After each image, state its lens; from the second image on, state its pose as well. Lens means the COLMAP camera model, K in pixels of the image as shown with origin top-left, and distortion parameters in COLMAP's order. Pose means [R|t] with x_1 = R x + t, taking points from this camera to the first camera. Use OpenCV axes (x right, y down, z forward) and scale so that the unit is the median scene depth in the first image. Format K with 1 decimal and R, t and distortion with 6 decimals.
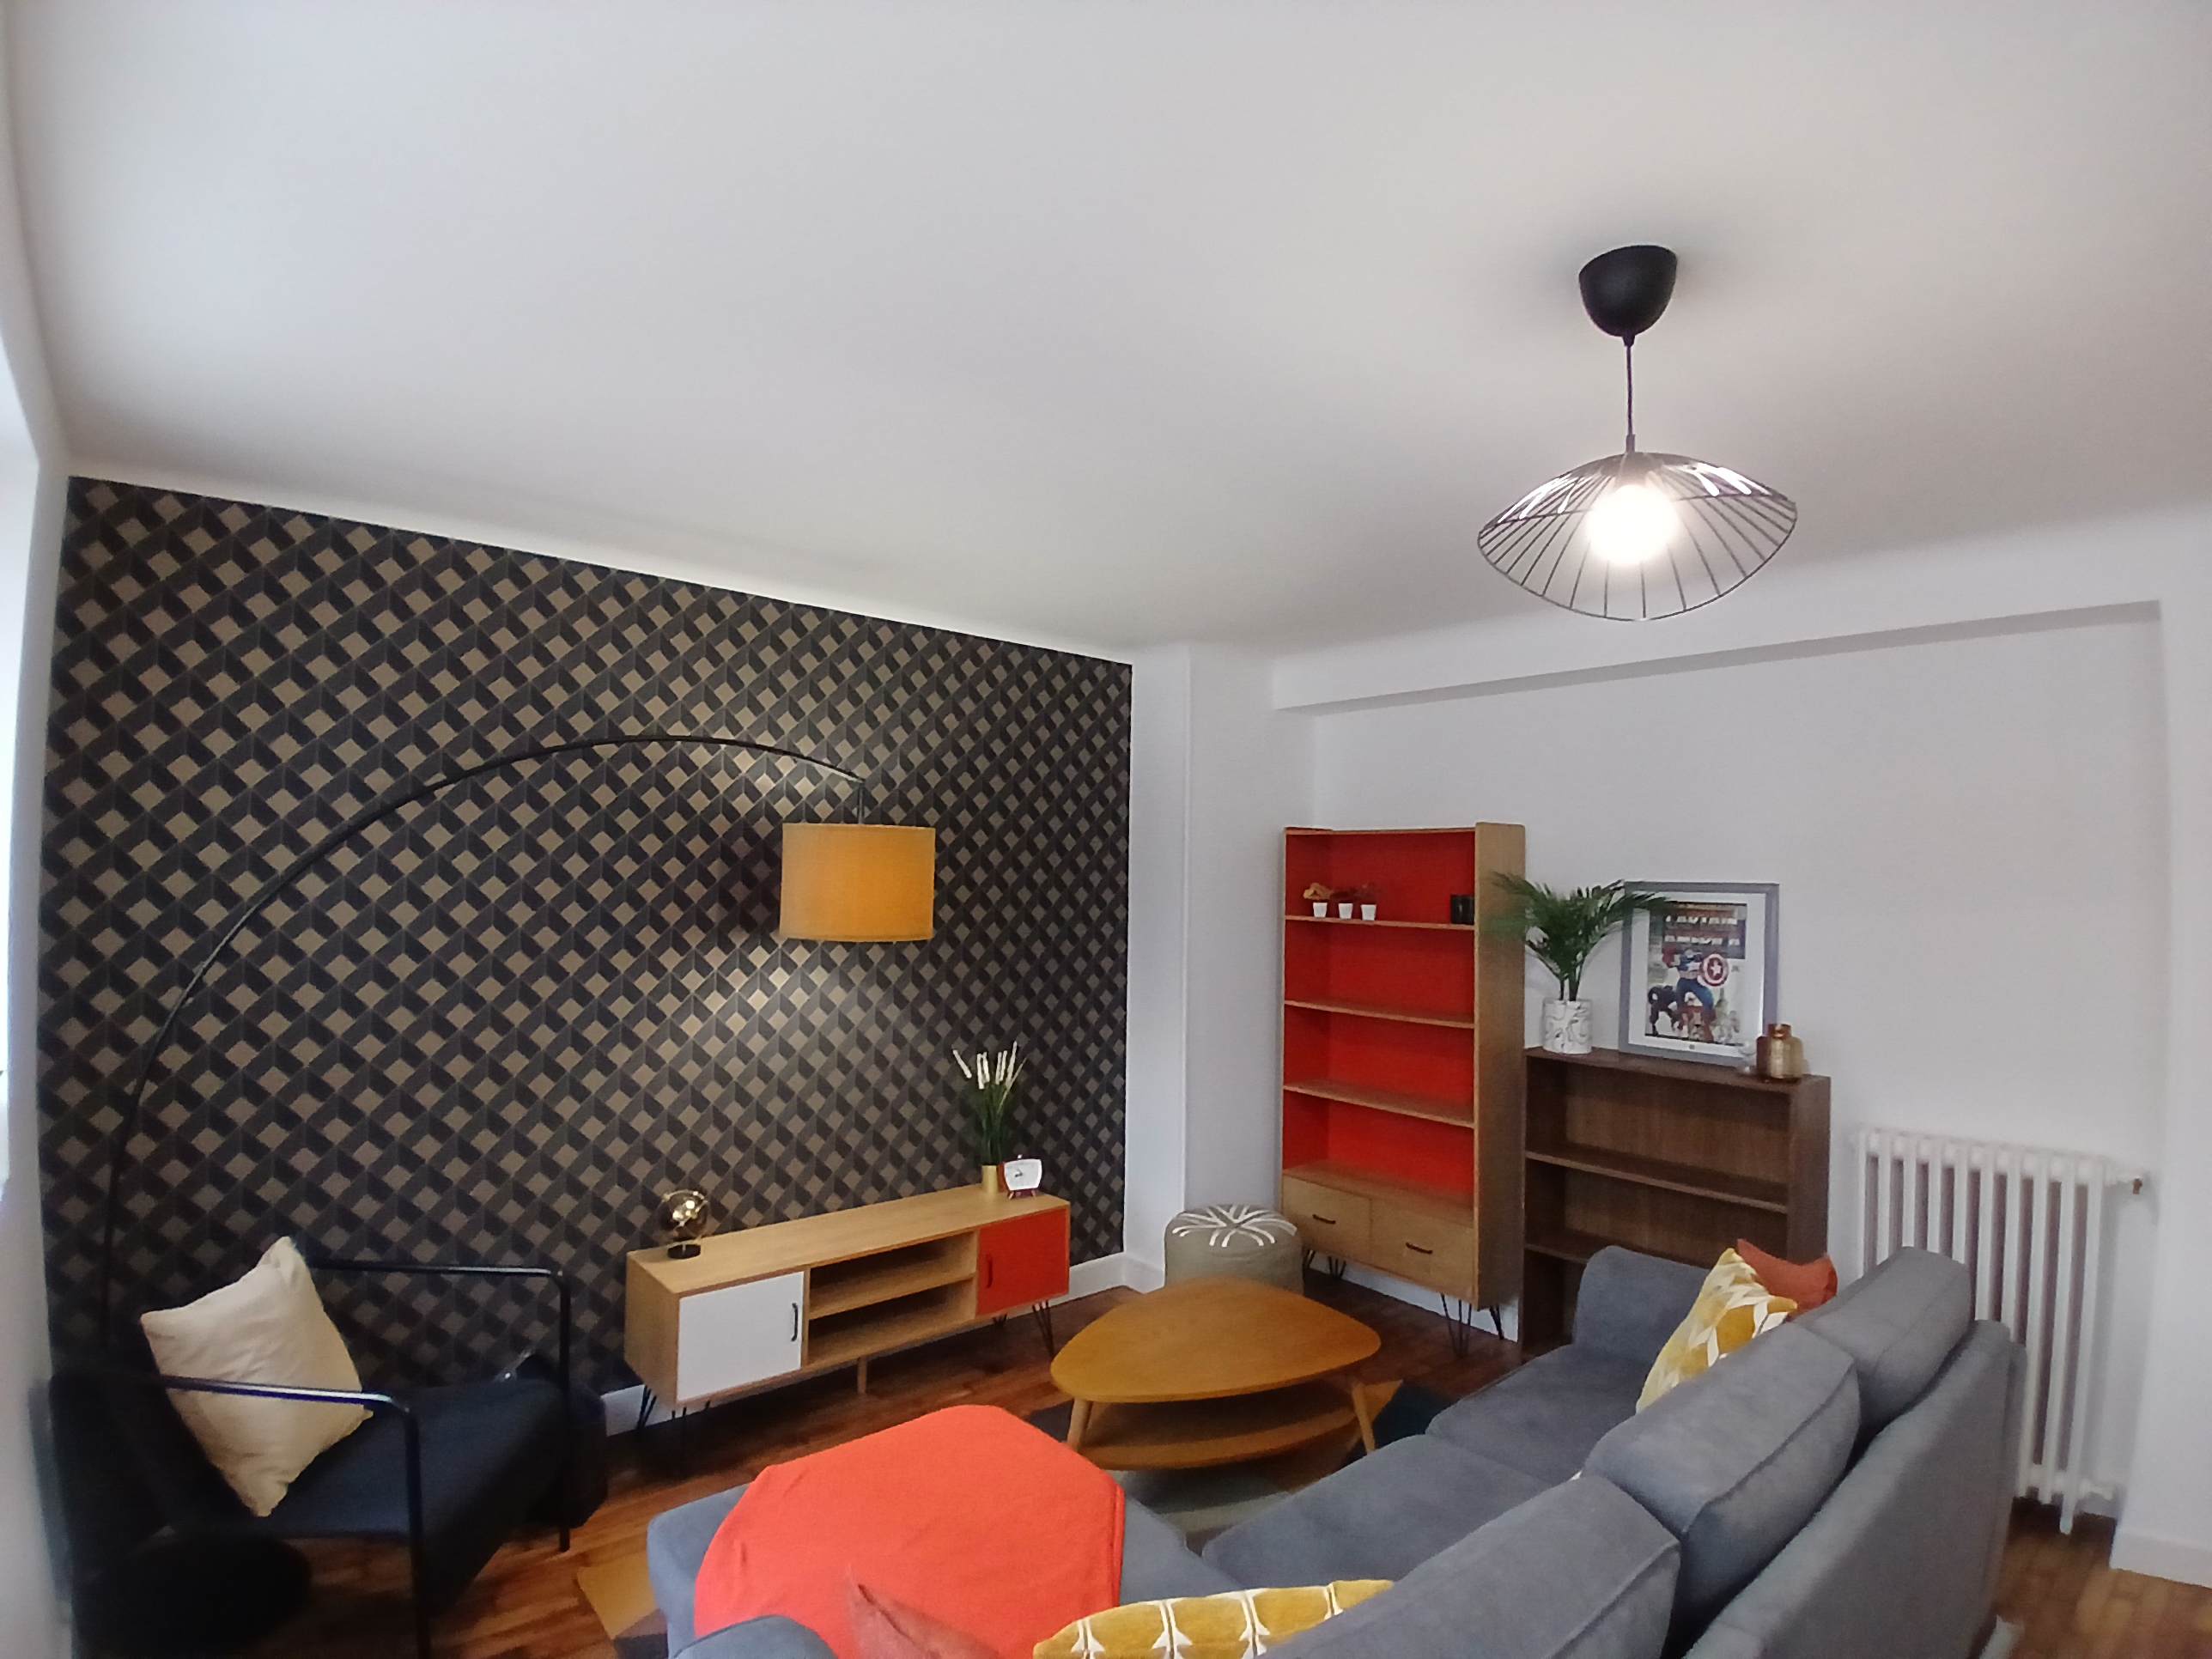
lens RADIAL K [[1108.5, 0, 1112.3], [0, 1108.5, 841.7], [0, 0, 1]] dist [-0.001931, -0.003068]
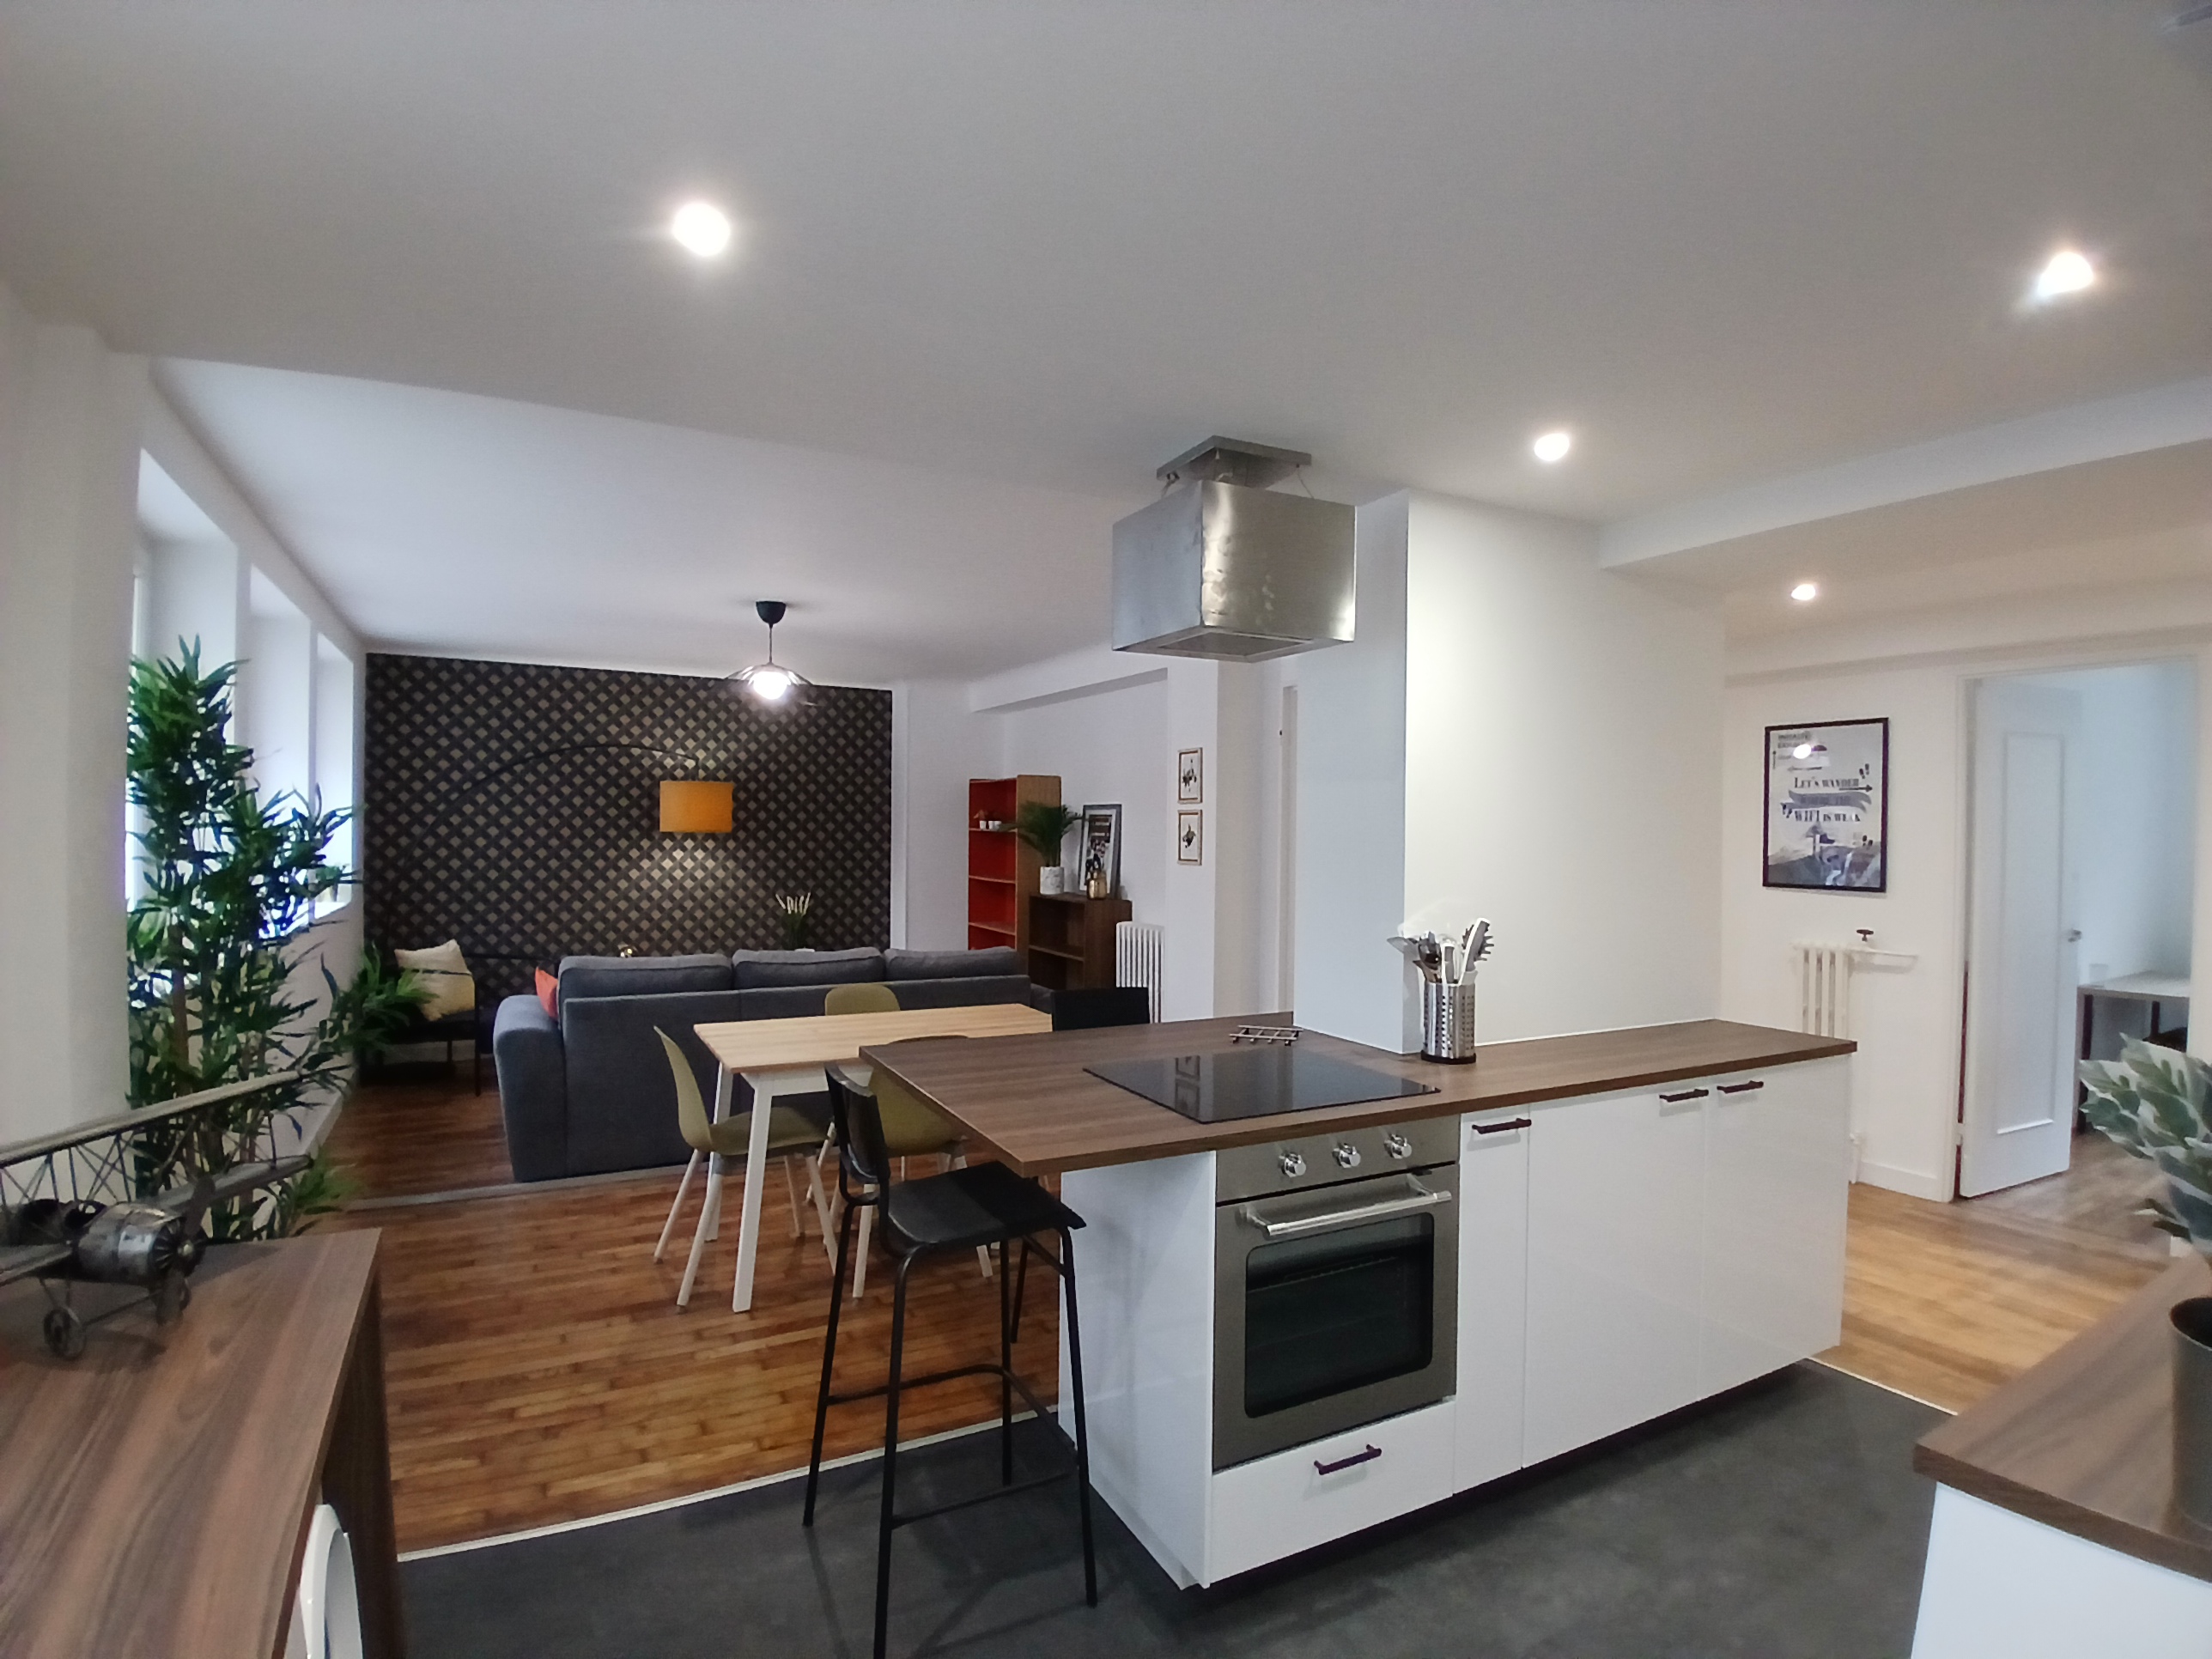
lens RADIAL K [[1108.5, 0, 1111.6], [0, 1108.5, 828.5], [0, 0, 1]] dist [-0.001931, -0.003068]
pose [[0.976352, -0.005100, -0.216125, 0.978567], [0.011201, 0.999572, 0.027010, 0.026662], [0.215894, -0.028792, 0.975992, -0.898239]]
